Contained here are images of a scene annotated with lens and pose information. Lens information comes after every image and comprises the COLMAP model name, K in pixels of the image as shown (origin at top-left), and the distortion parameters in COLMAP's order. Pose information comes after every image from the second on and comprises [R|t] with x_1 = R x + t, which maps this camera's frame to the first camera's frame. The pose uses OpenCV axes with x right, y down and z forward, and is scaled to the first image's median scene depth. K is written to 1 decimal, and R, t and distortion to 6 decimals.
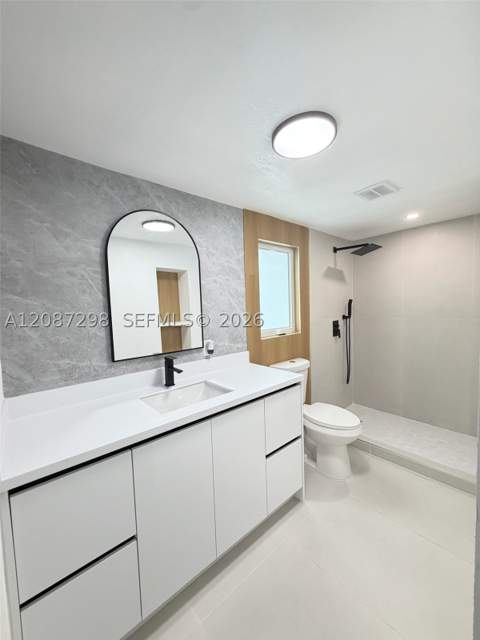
lens RADIAL K [[254.6, 0, 239.2], [0, 254.6, 318.9], [0, 0, 1]] dist [-0.000748, -0.000187]
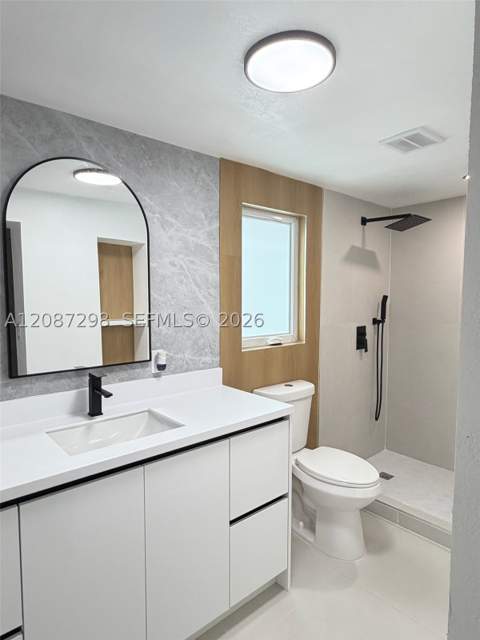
lens RADIAL K [[386.3, 0, 241.8], [0, 386.3, 318.1], [0, 0, 1]] dist [-0.002263, 0.000281]
pose [[0.999376, 0.034762, 0.006227, 0.083958], [-0.034802, 0.999374, 0.006382, -0.014951], [-0.006001, -0.006595, 0.999960, -0.032198]]
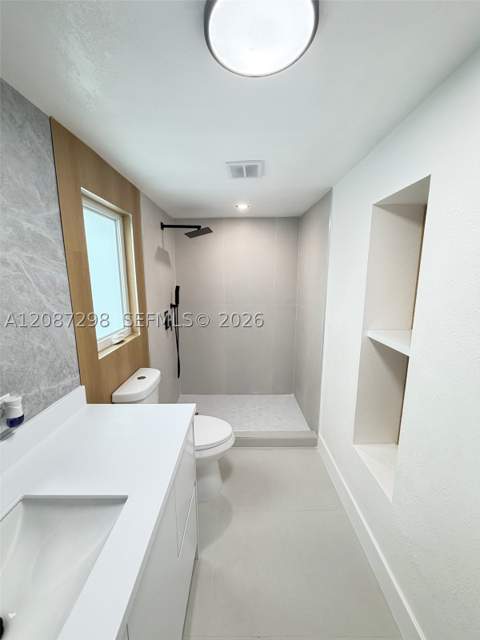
lens RADIAL K [[254.6, 0, 238.9], [0, 254.6, 319.2], [0, 0, 1]] dist [-0.000748, -0.000187]
pose [[0.659908, -0.099641, 0.744710, -0.154657], [0.027047, 0.993675, 0.108985, -0.081520], [-0.750860, -0.051778, 0.658429, 0.377901]]
